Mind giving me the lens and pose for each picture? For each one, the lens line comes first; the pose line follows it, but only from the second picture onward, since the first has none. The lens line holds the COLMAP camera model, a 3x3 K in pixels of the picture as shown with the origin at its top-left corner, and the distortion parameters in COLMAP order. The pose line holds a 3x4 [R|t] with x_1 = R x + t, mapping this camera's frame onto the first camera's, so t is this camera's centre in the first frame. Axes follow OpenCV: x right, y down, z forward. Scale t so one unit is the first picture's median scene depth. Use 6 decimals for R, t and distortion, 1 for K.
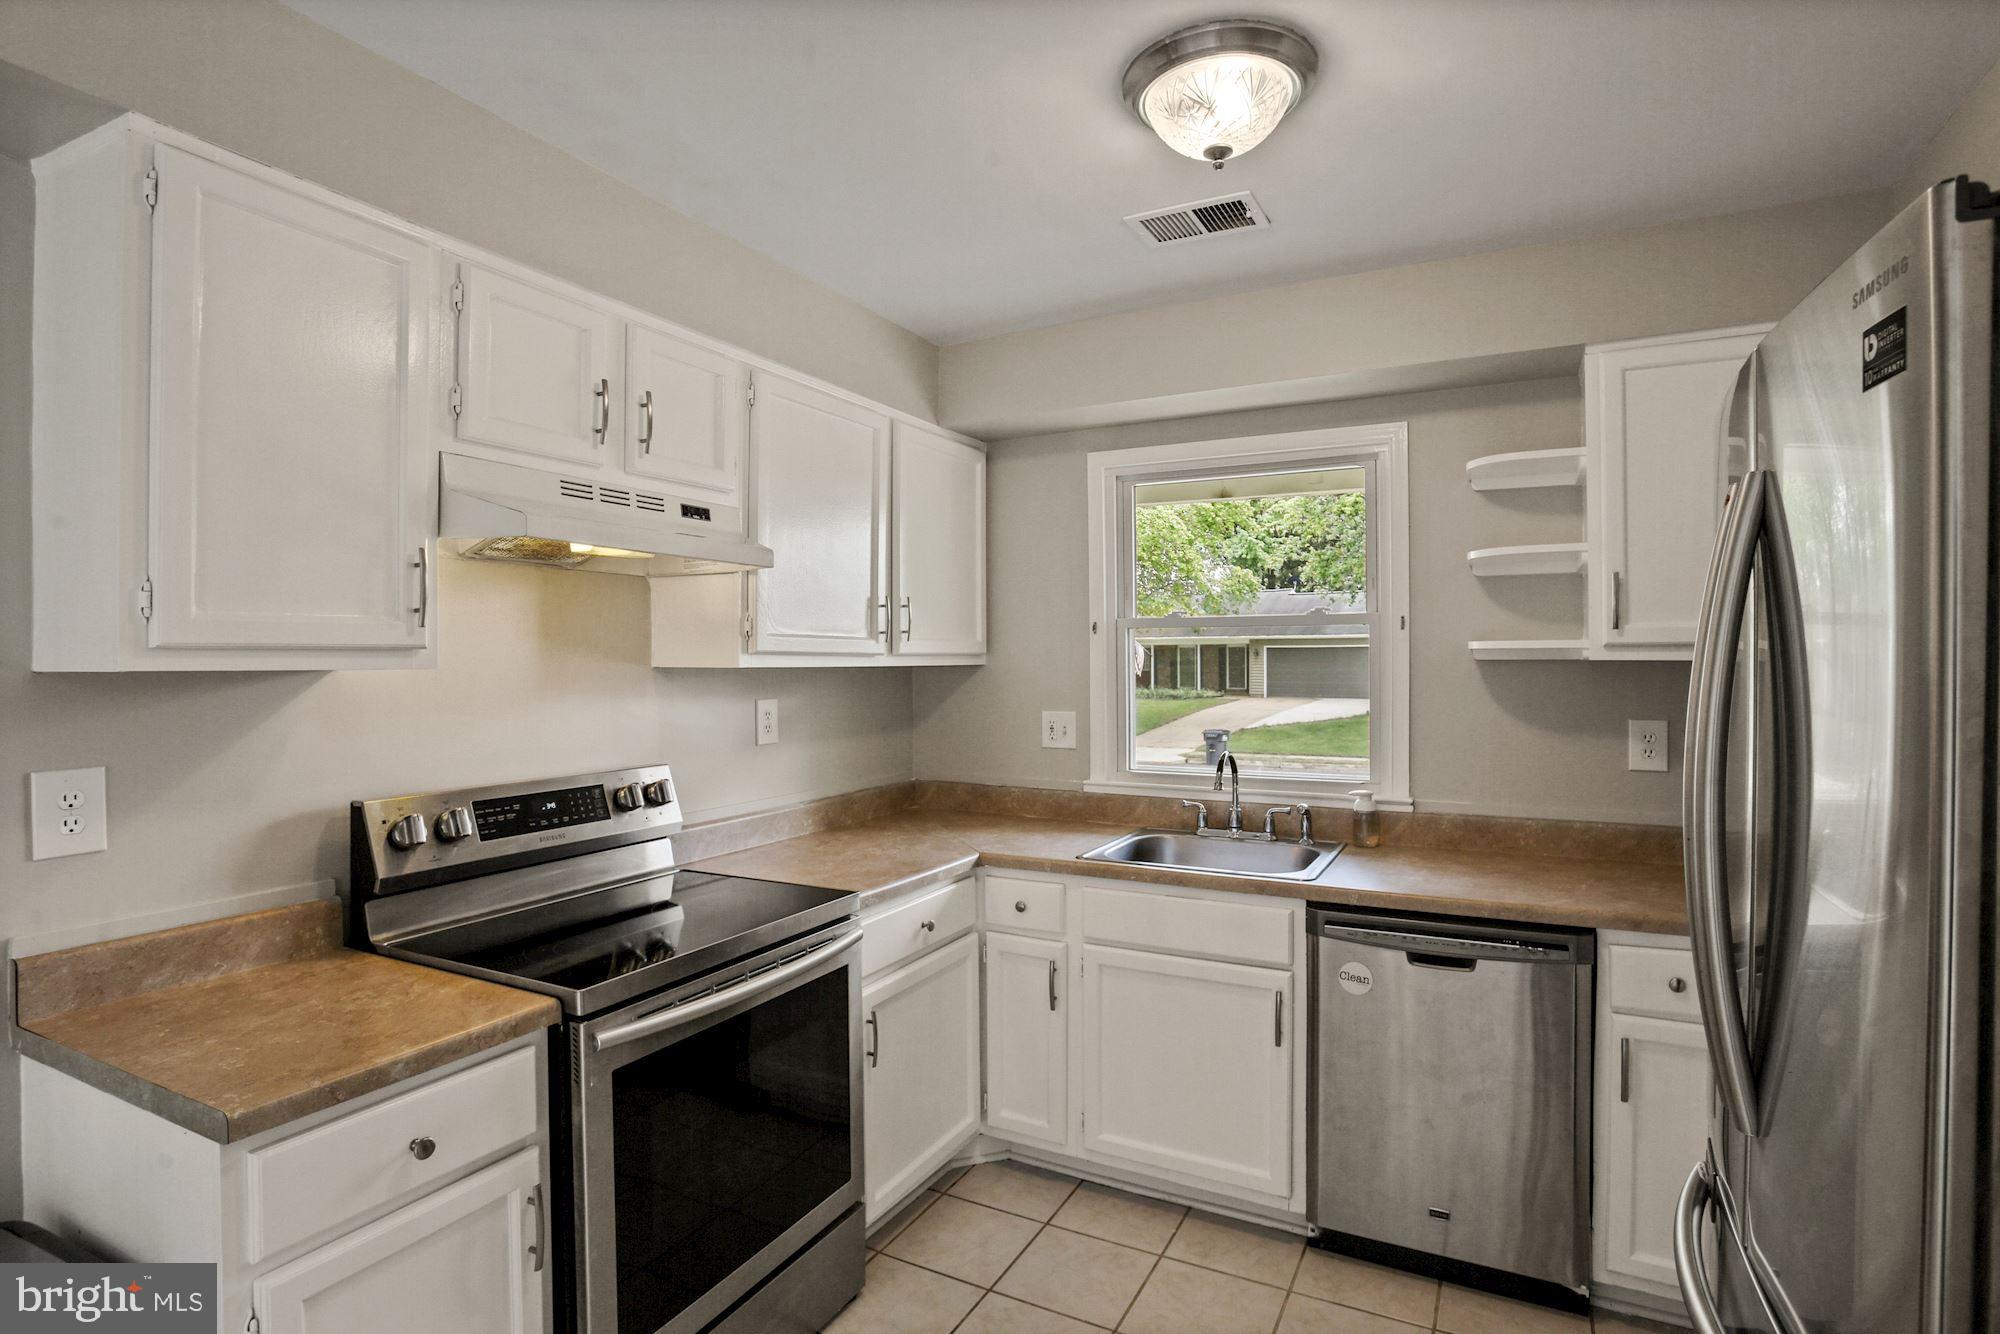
lens RADIAL K [[979.6, 0, 1043.9], [0, 979.6, 662.4], [0, 0, 1]] dist [-0.002036, 0.000565]
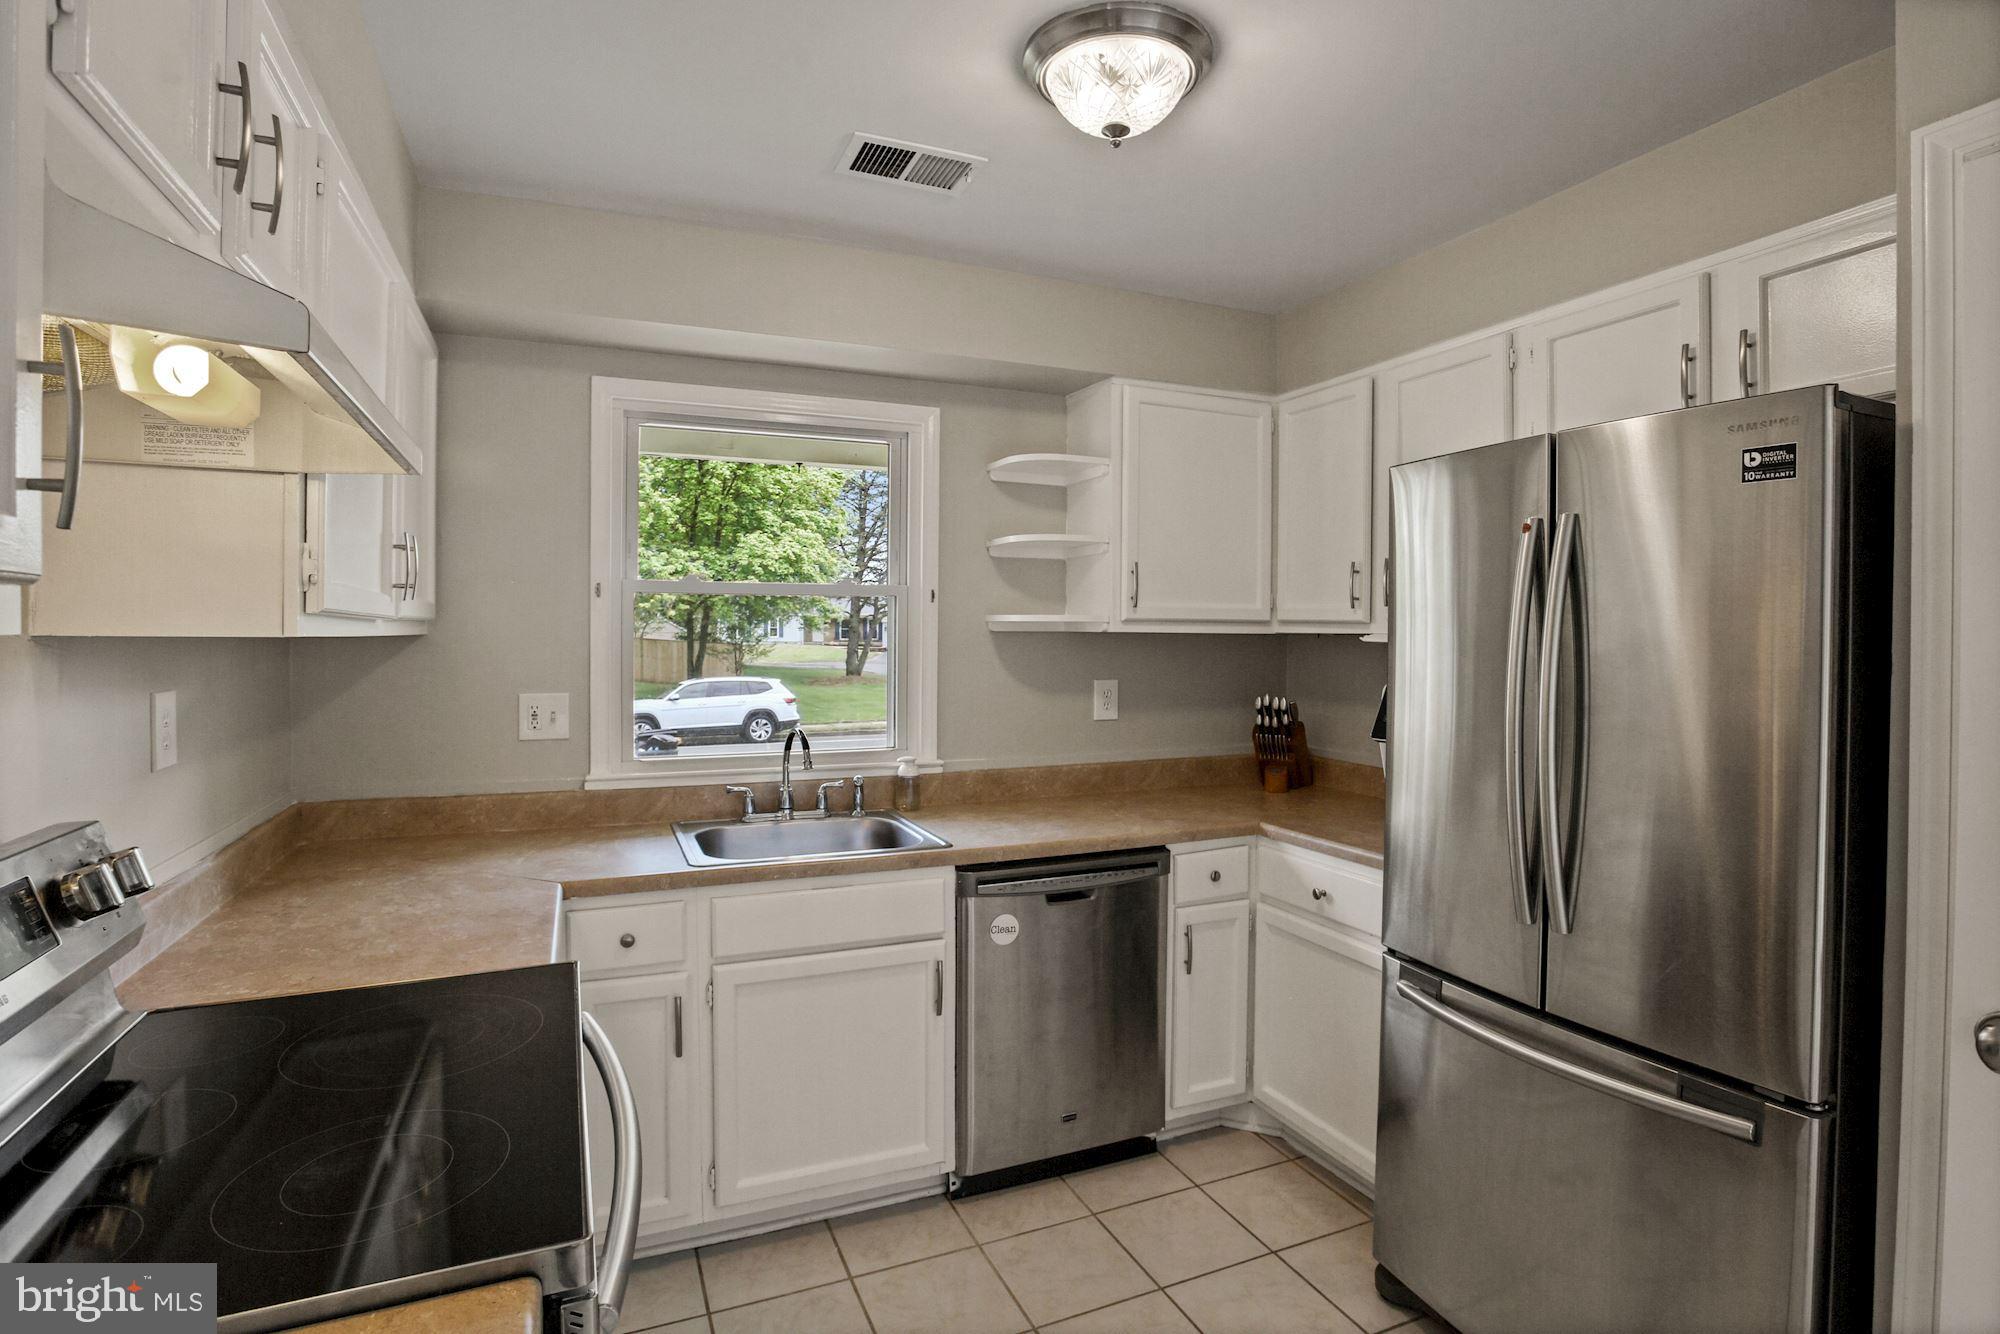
lens RADIAL K [[978.1, 0, 955.6], [0, 978.1, 641.9], [0, 0, 1]] dist [-0.015214, 0.000243]
pose [[0.668338, -0.001440, 0.743856, -0.431077], [-0.004410, 0.999973, 0.005899, 0.003422], [-0.743845, -0.007223, 0.668313, 0.283018]]
